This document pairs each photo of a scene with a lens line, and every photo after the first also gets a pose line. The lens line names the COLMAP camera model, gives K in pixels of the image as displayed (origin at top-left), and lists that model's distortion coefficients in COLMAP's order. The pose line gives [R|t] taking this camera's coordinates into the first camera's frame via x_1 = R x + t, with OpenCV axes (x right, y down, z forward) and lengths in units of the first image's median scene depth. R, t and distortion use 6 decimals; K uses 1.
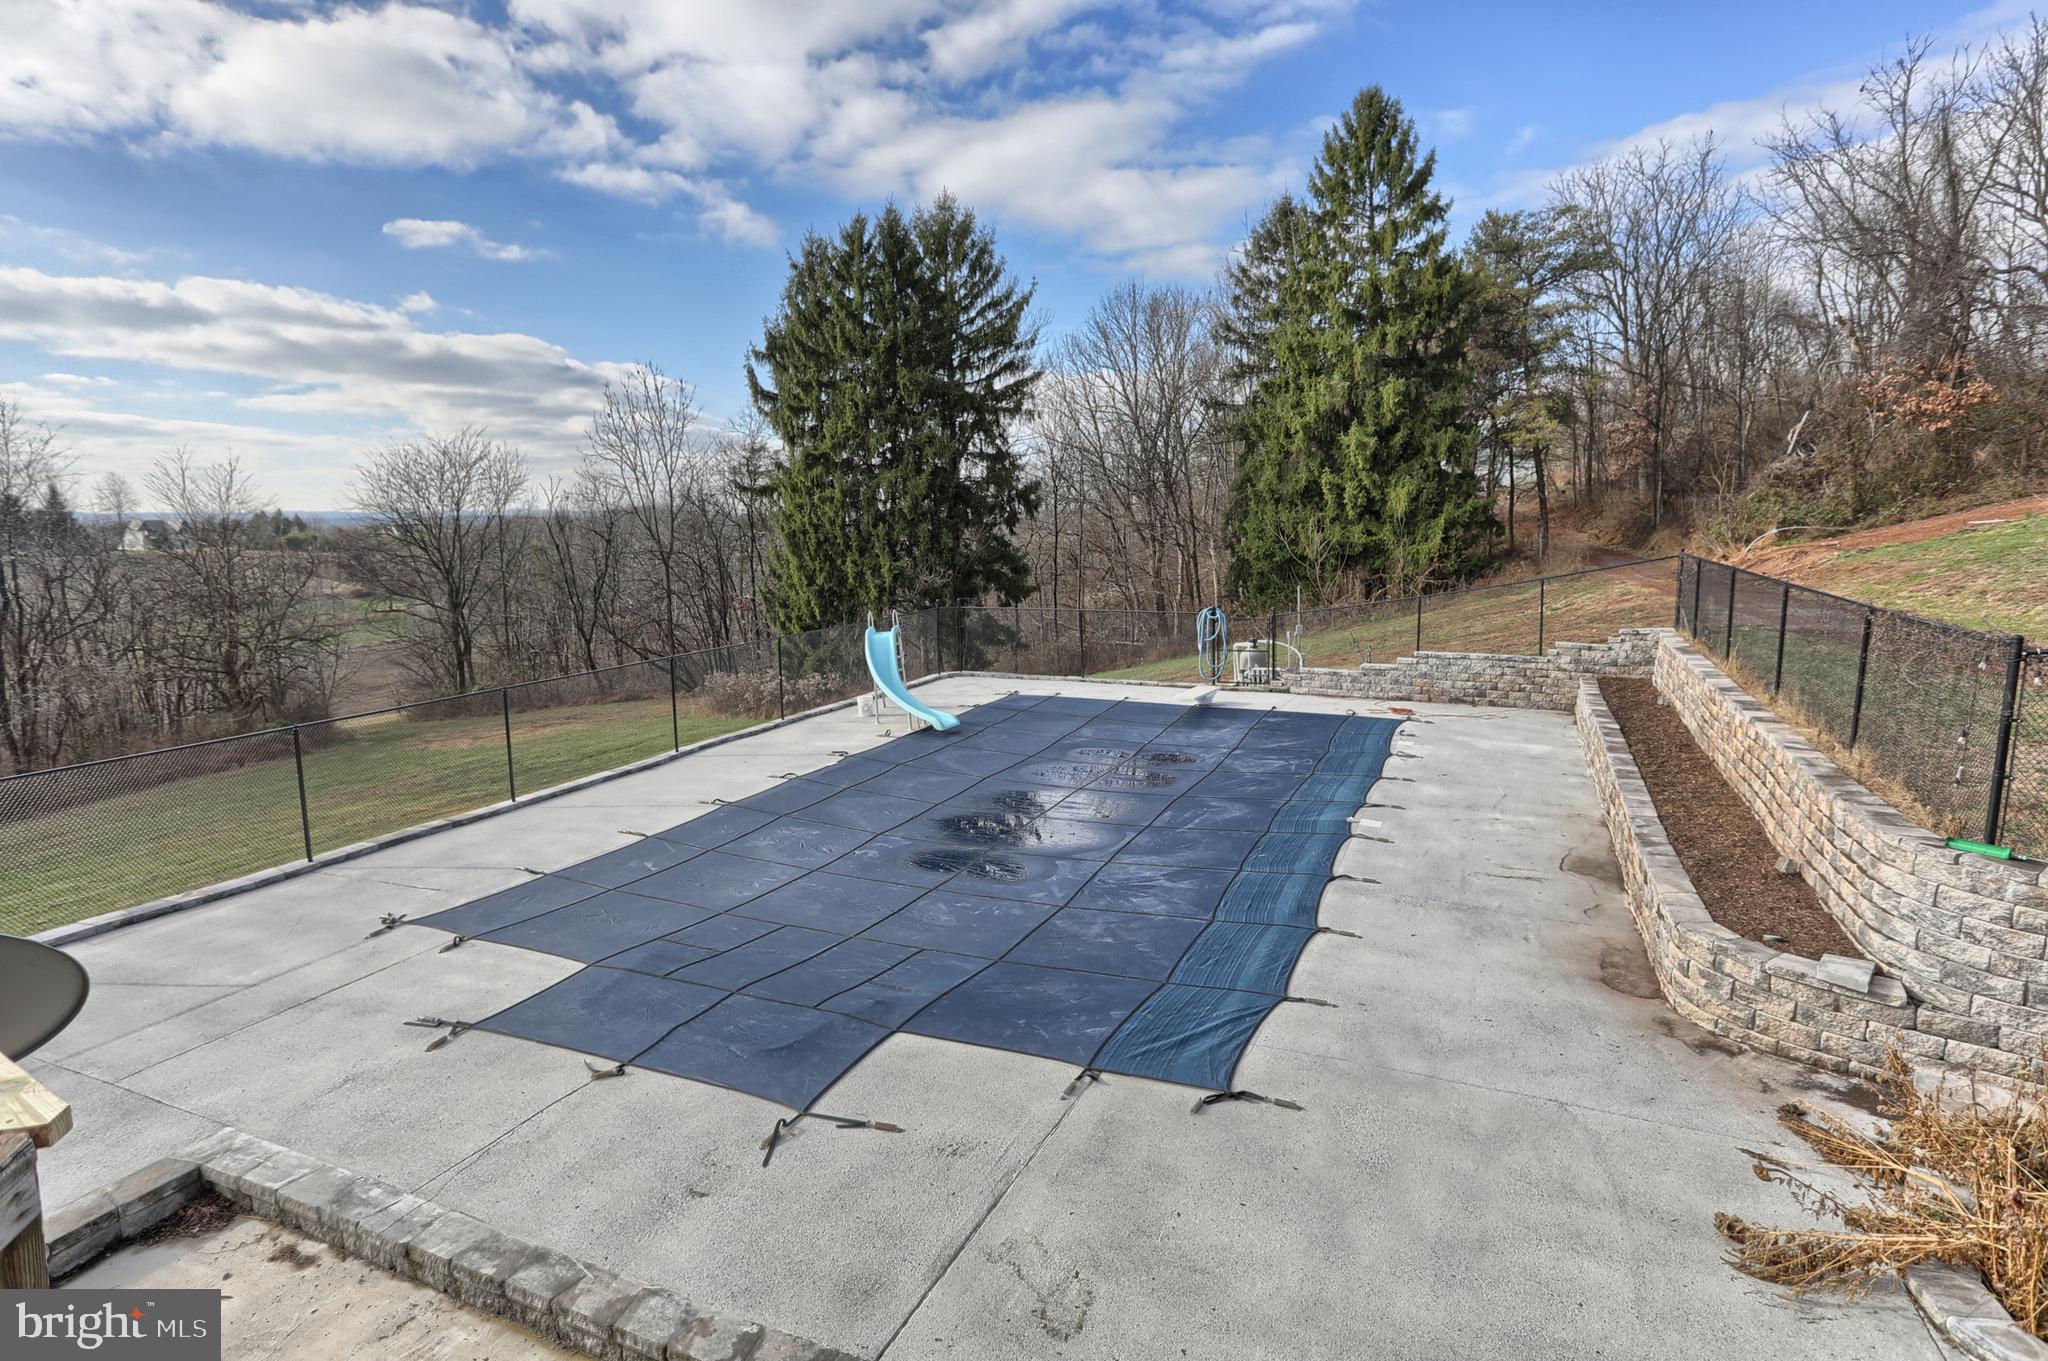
lens RADIAL K [[1089.0, 0, 1011.9], [0, 1089.0, 670.6], [0, 0, 1]] dist [-0.047796, 0.021556]
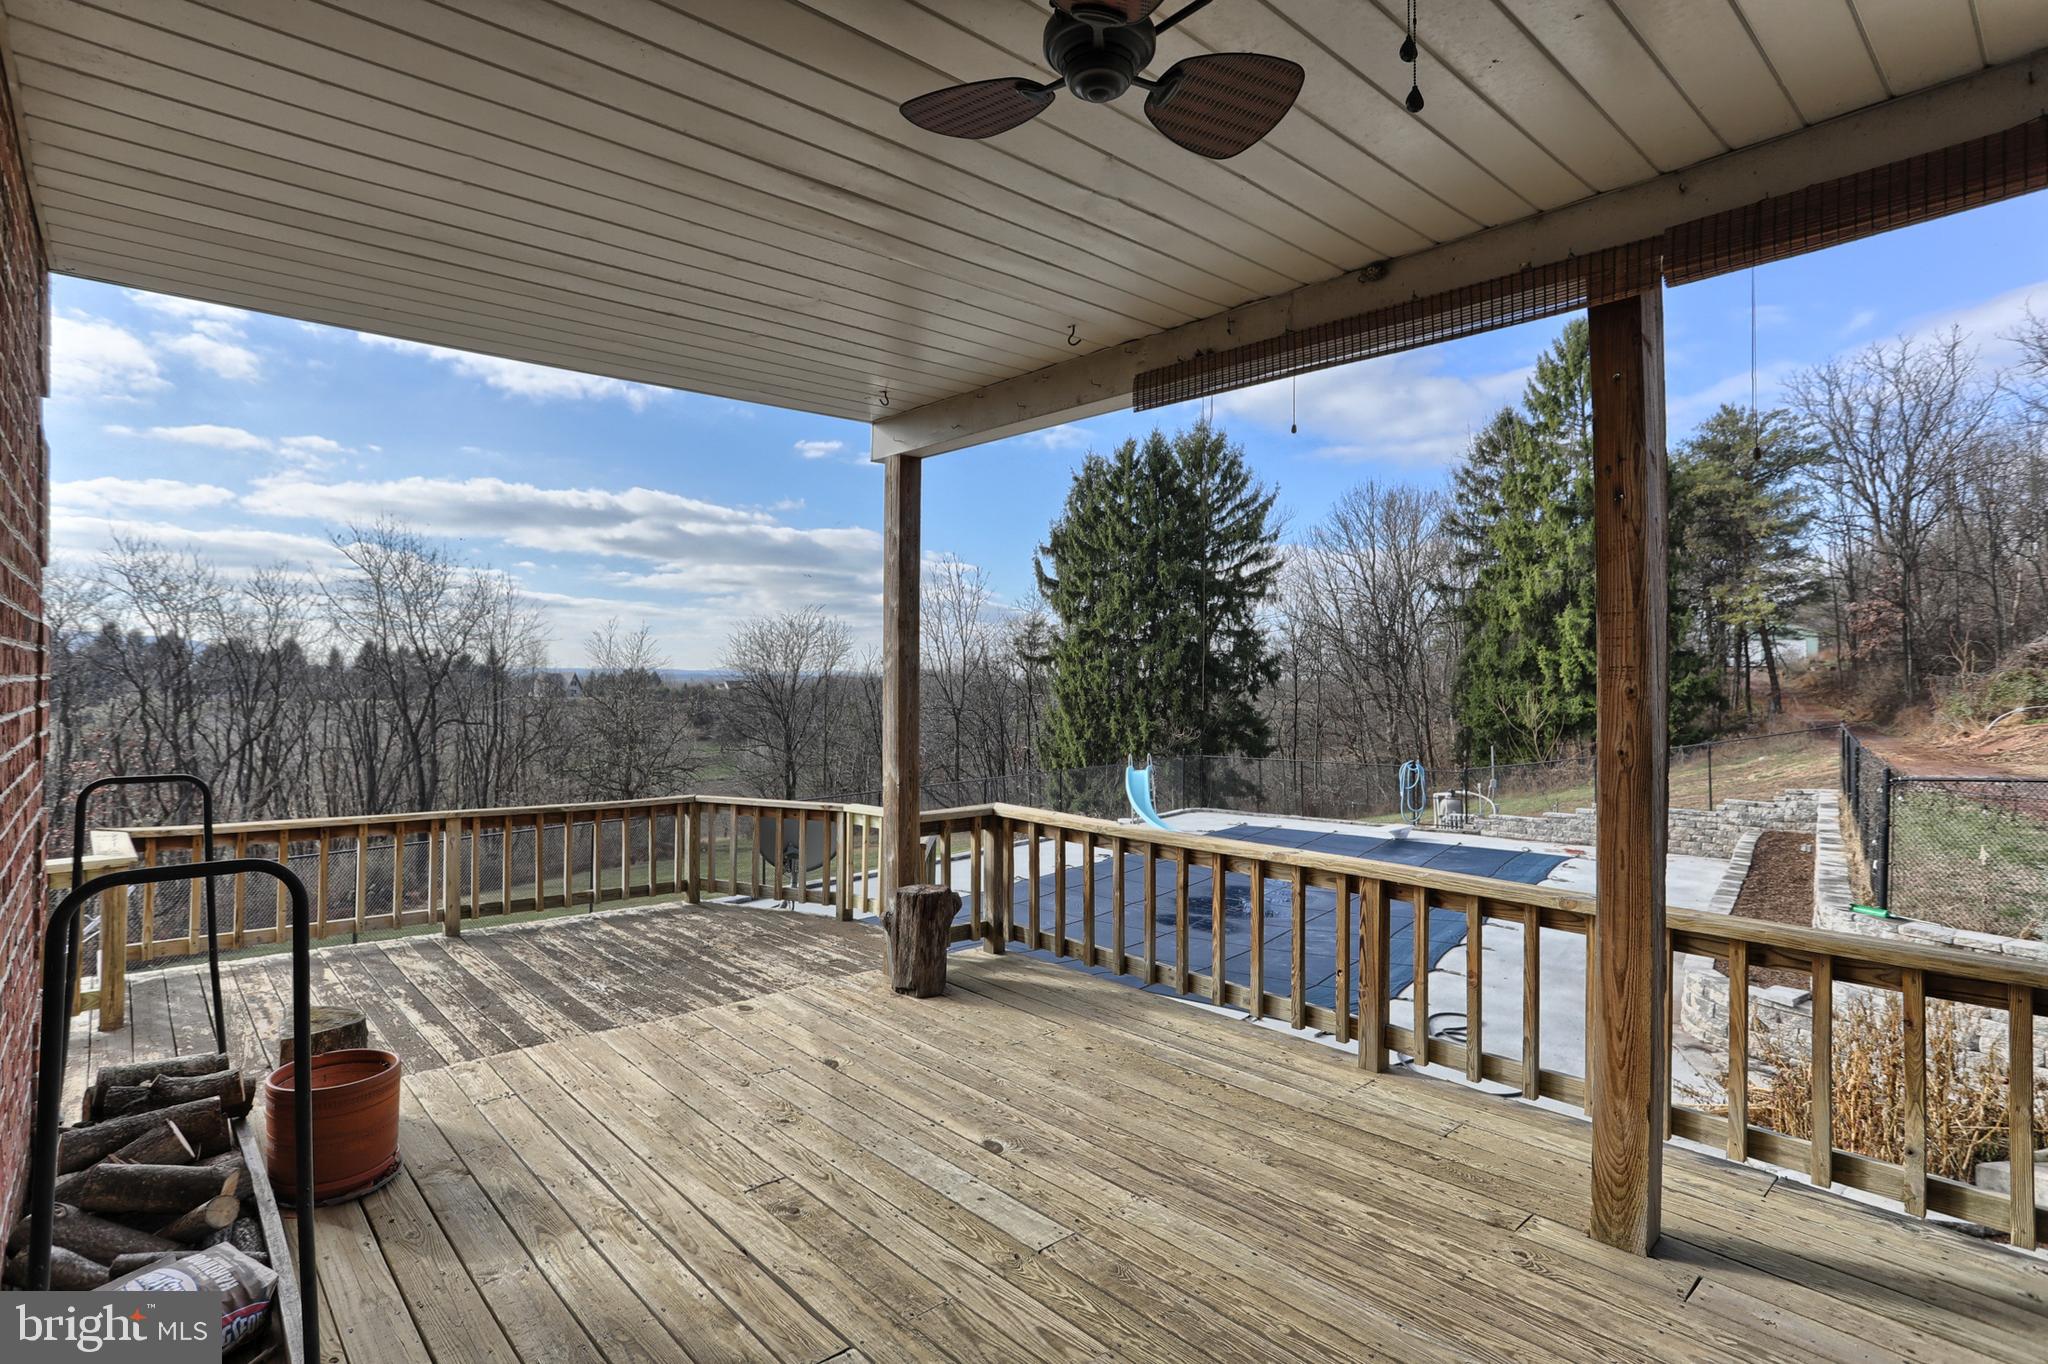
lens RADIAL K [[1013.4, 0, 1011.9], [0, 1013.4, 674.3], [0, 0, 1]] dist [-0.022262, 0.000008]
pose [[0.969926, 0.015464, -0.242907, 0.011794], [-0.051641, 0.988333, -0.143284, 0.014767], [0.237857, 0.151518, 0.959409, -0.095686]]
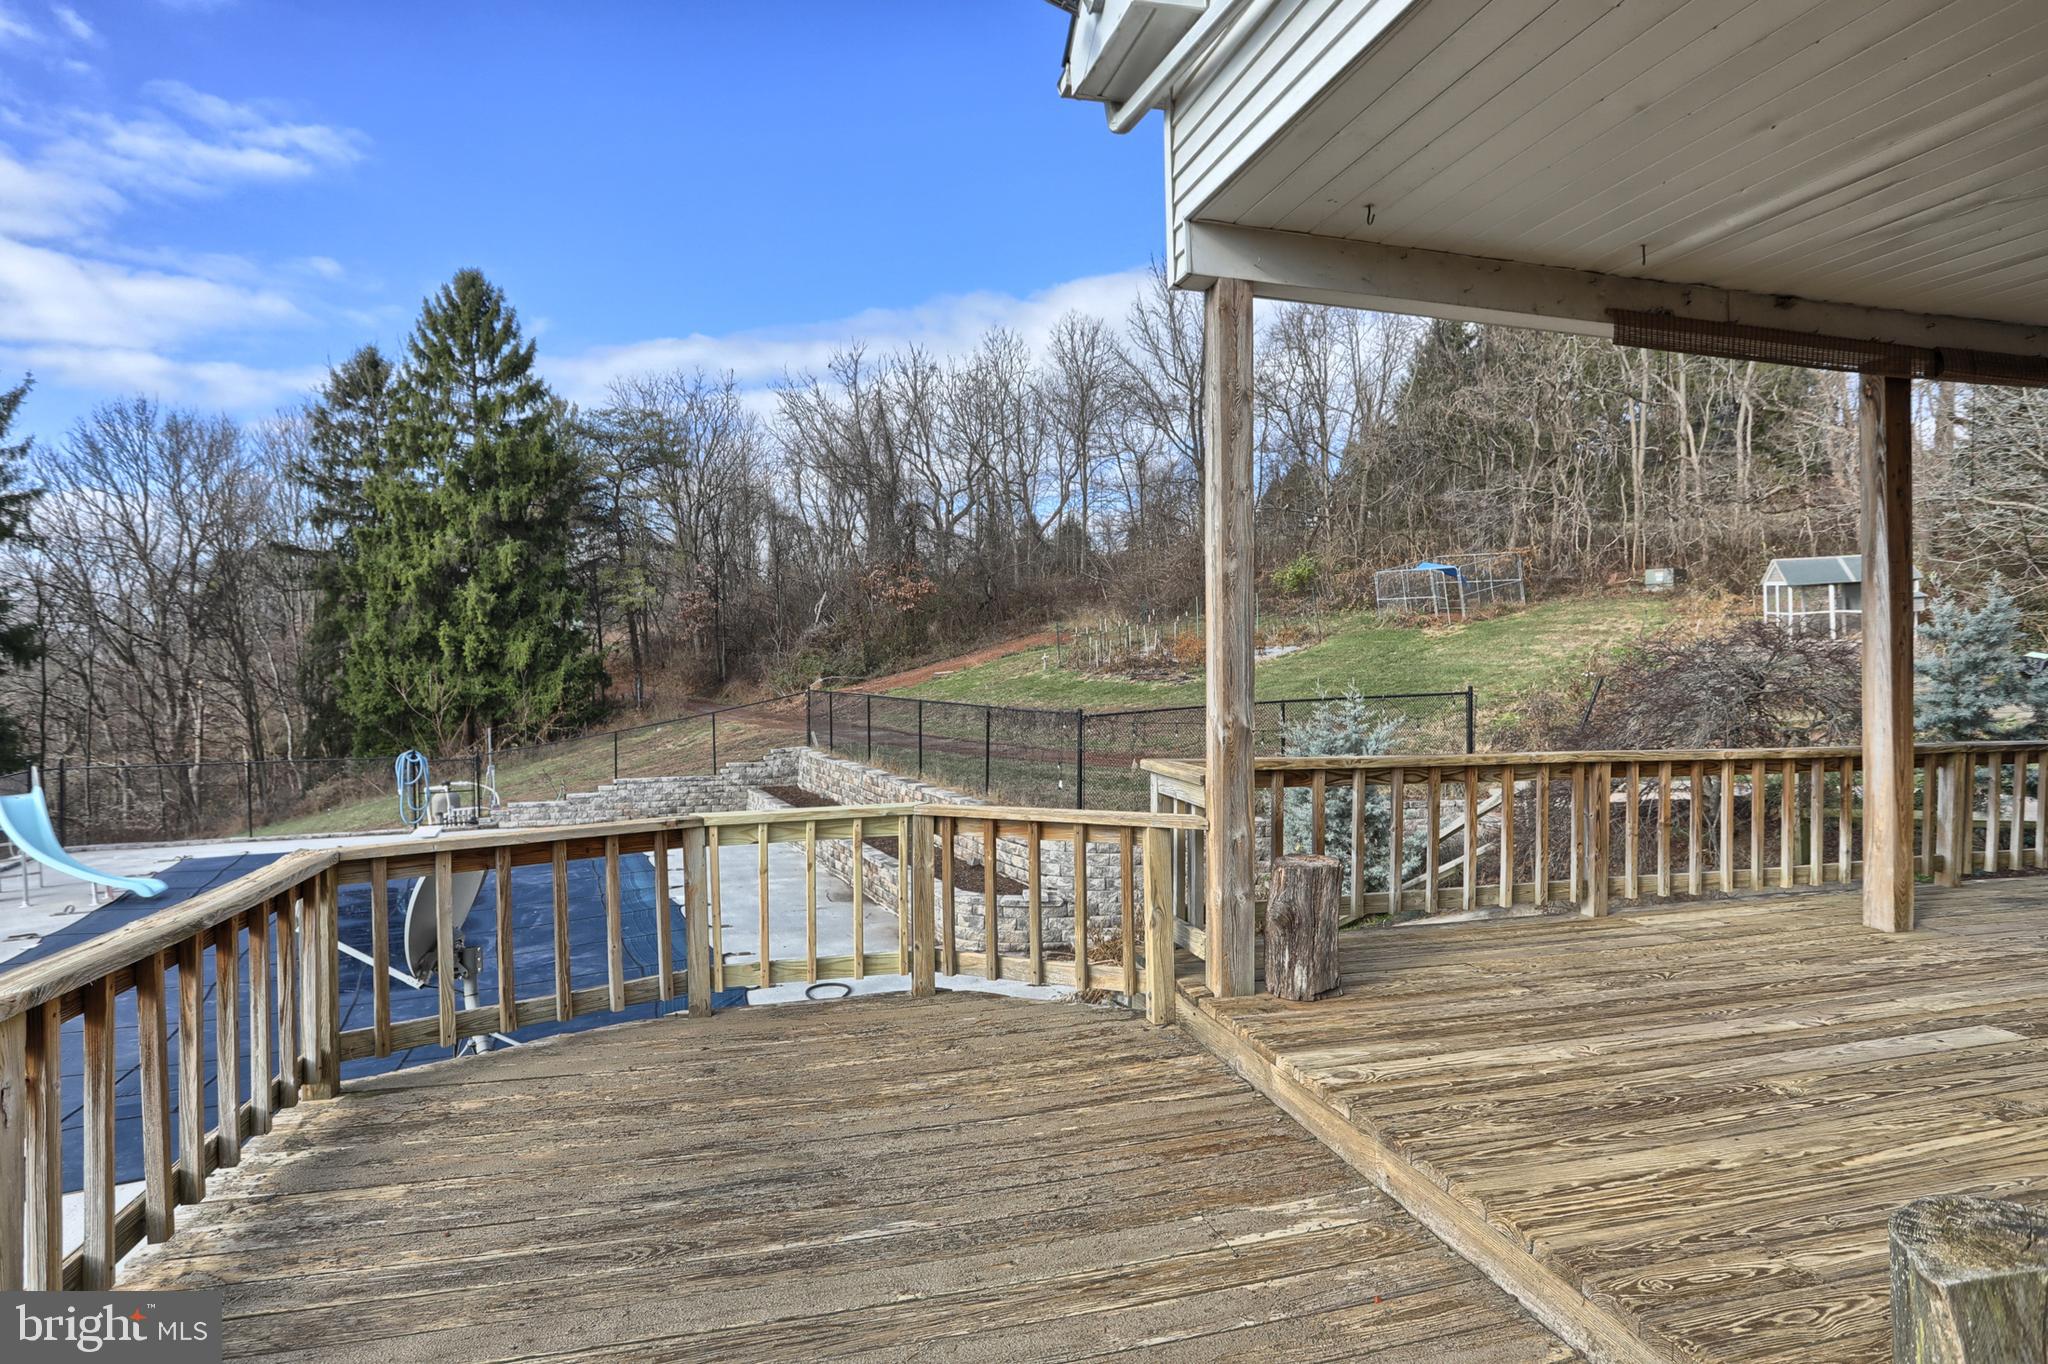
lens RADIAL K [[1089.0, 0, 1011.9], [0, 1089.0, 672.1], [0, 0, 1]] dist [-0.047796, 0.021556]
pose [[0.658257, 0.008036, 0.752750, -0.095979], [0.103016, 0.989575, -0.100648, 0.012907], [-0.745711, 0.143797, 0.650567, -0.032540]]
